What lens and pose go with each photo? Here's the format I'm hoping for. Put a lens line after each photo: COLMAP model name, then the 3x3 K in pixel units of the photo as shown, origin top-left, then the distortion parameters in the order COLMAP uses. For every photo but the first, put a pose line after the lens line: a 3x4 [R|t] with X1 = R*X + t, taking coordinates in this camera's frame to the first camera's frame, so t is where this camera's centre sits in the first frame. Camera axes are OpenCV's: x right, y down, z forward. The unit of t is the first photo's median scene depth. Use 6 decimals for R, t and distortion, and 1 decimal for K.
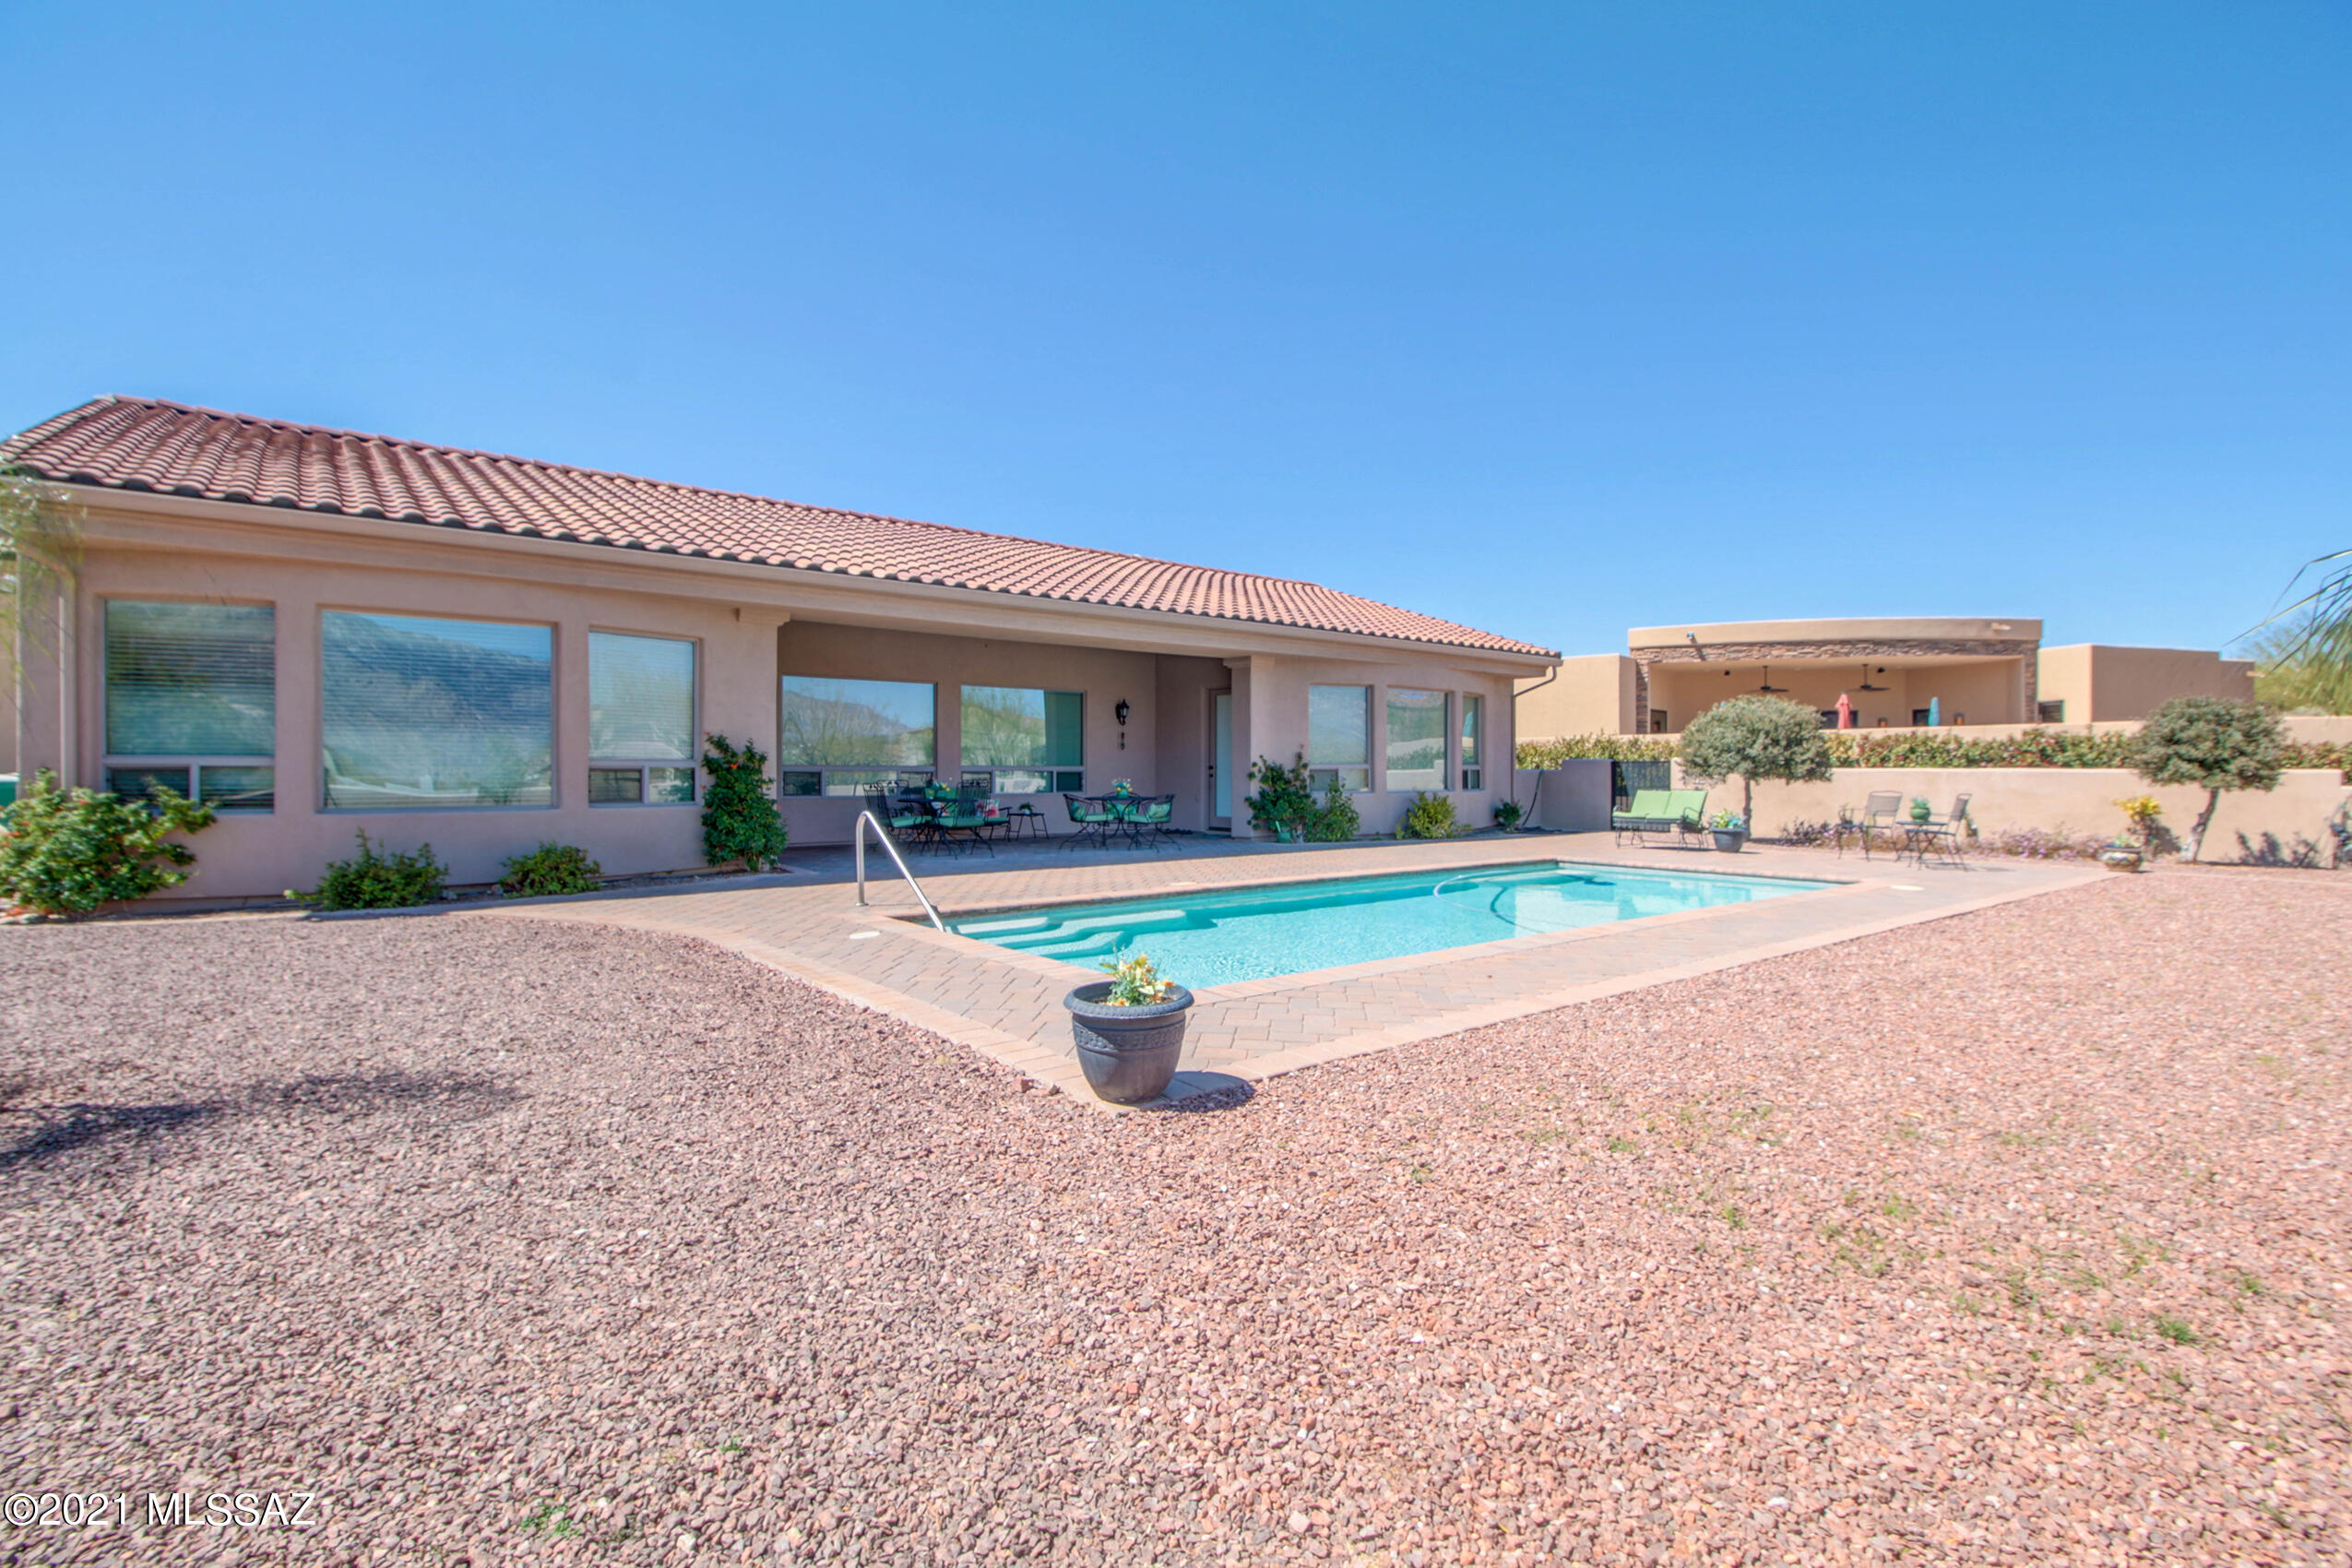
lens RADIAL K [[1056.0, 0, 1176.0], [0, 1056.0, 784.0], [0, 0, 1]] dist [0.000142, -0.000019]
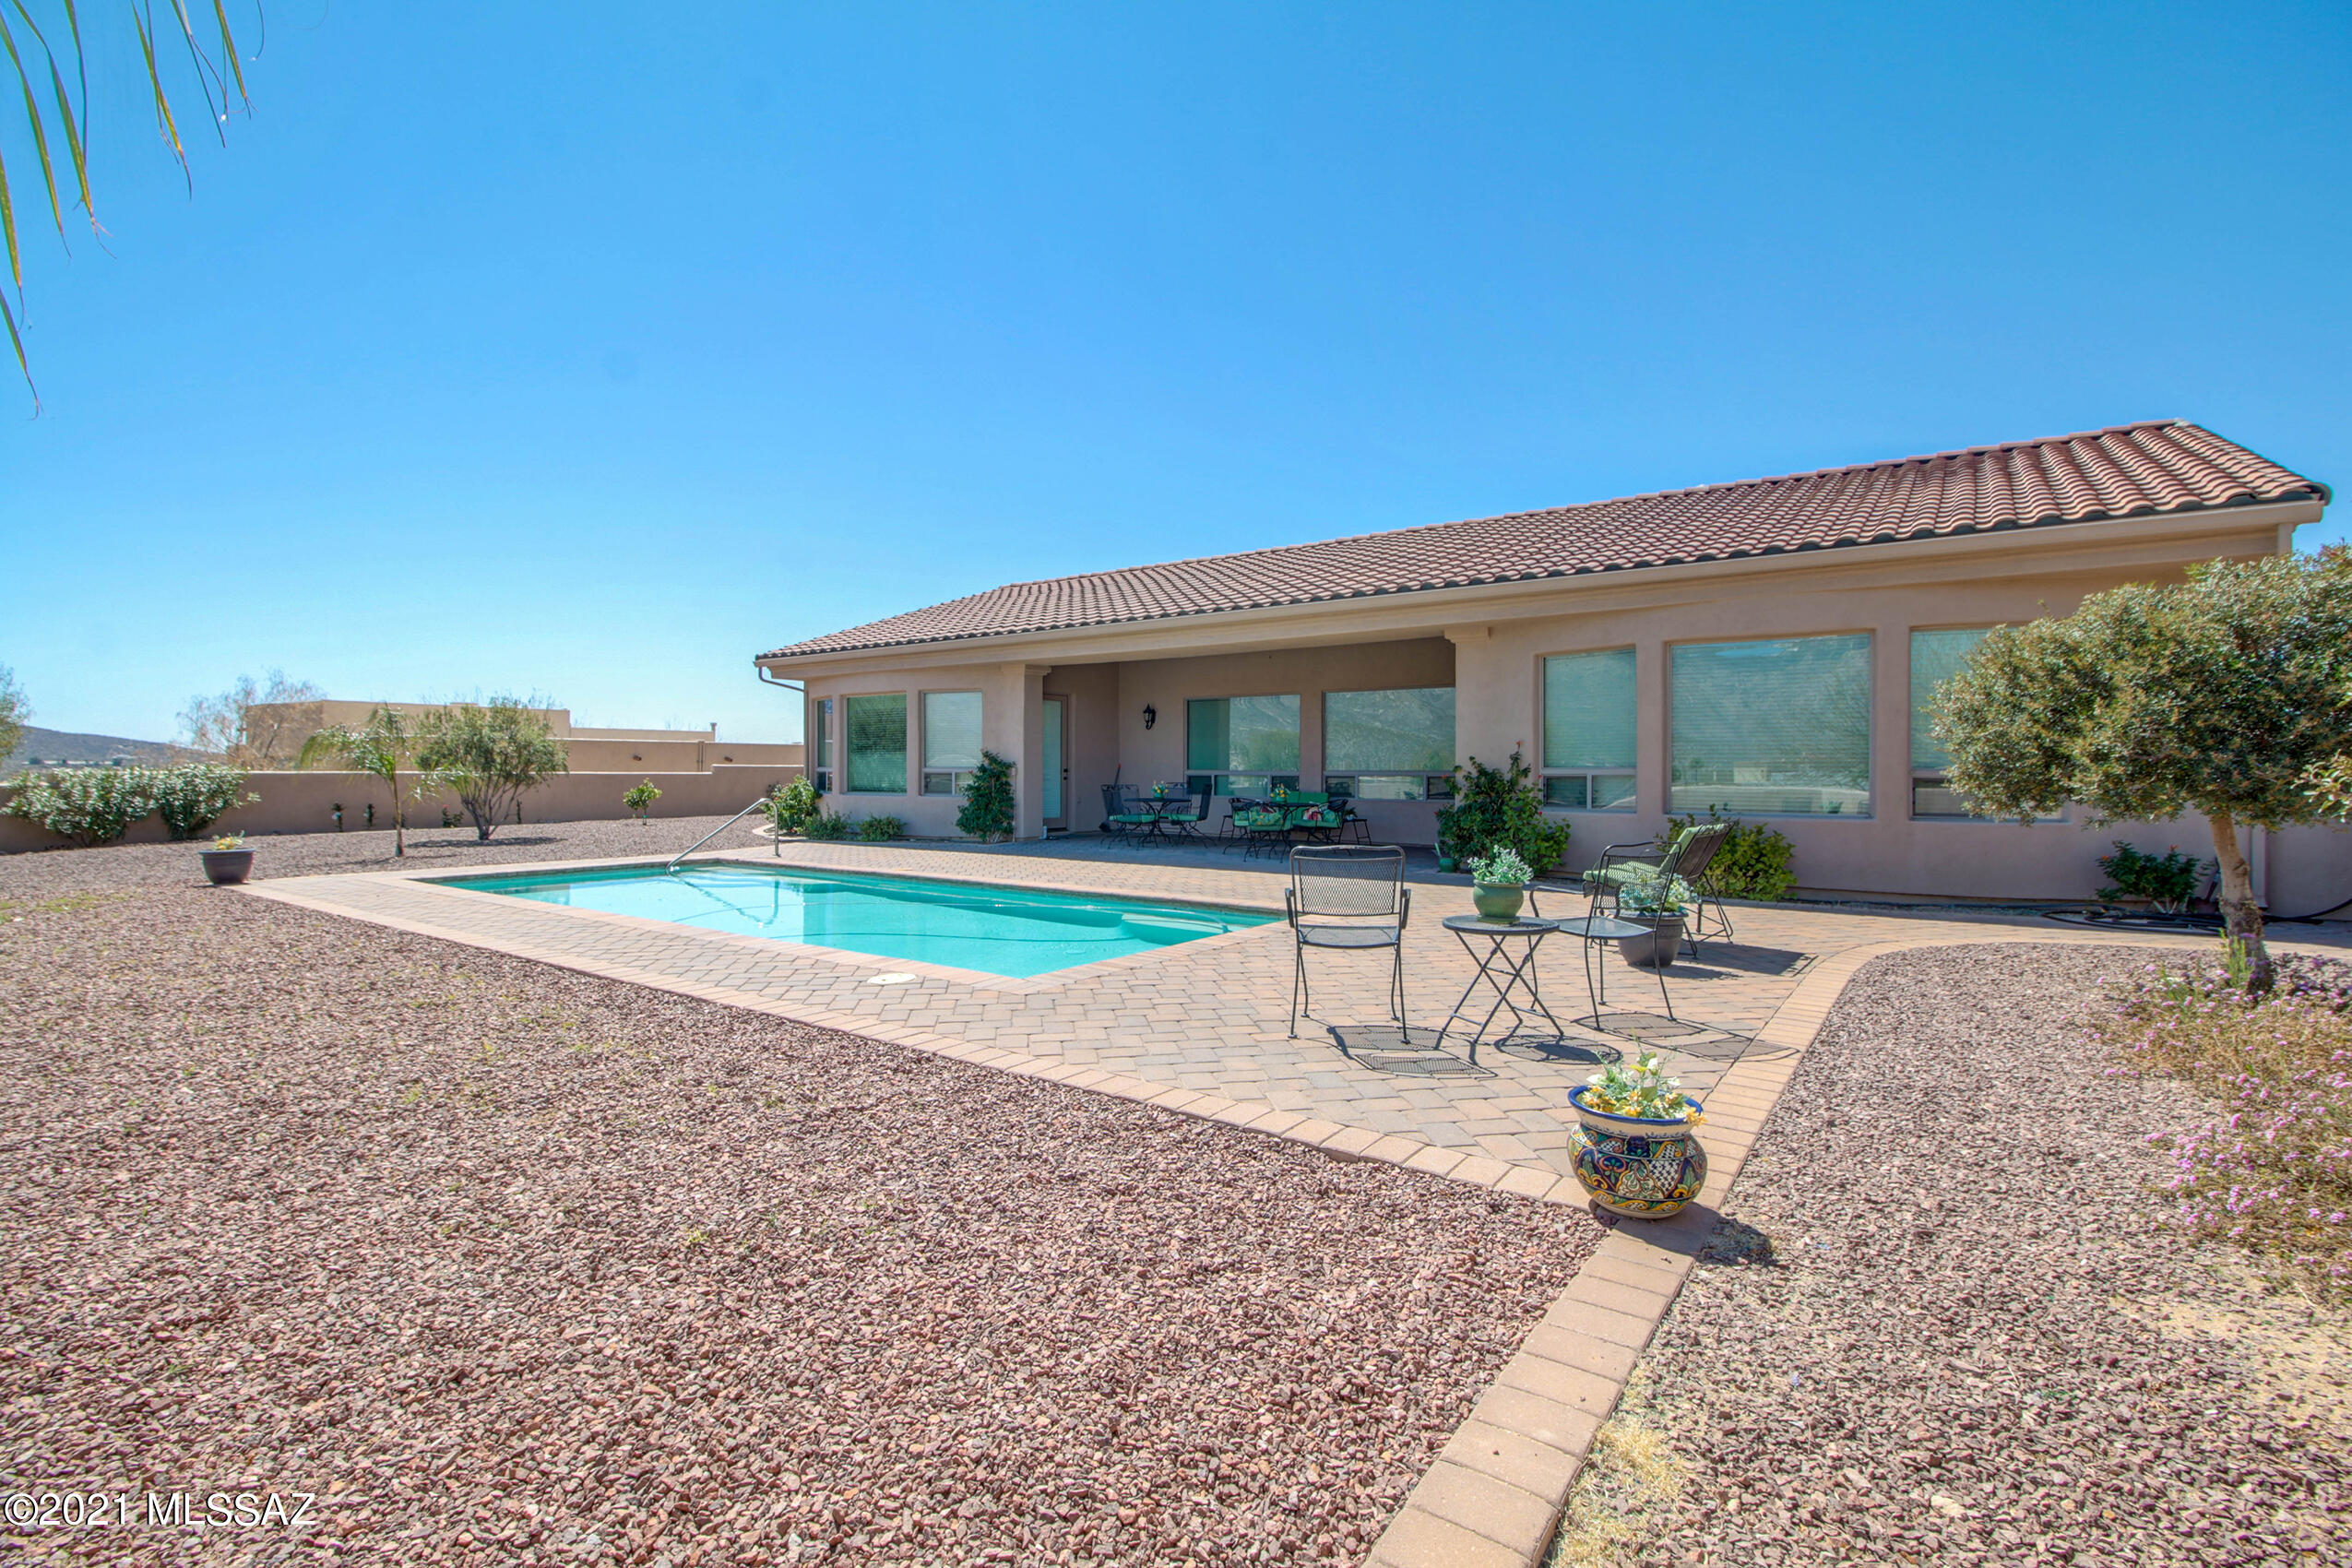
lens RADIAL K [[1056.0, 0, 1176.0], [0, 1056.0, 784.0], [0, 0, 1]] dist [0.000142, -0.000019]
pose [[0.257771, 0.008883, -0.966165, 0.808595], [-0.019483, 0.999802, 0.003994, -0.007986], [0.966010, 0.017794, 0.257893, 0.635110]]
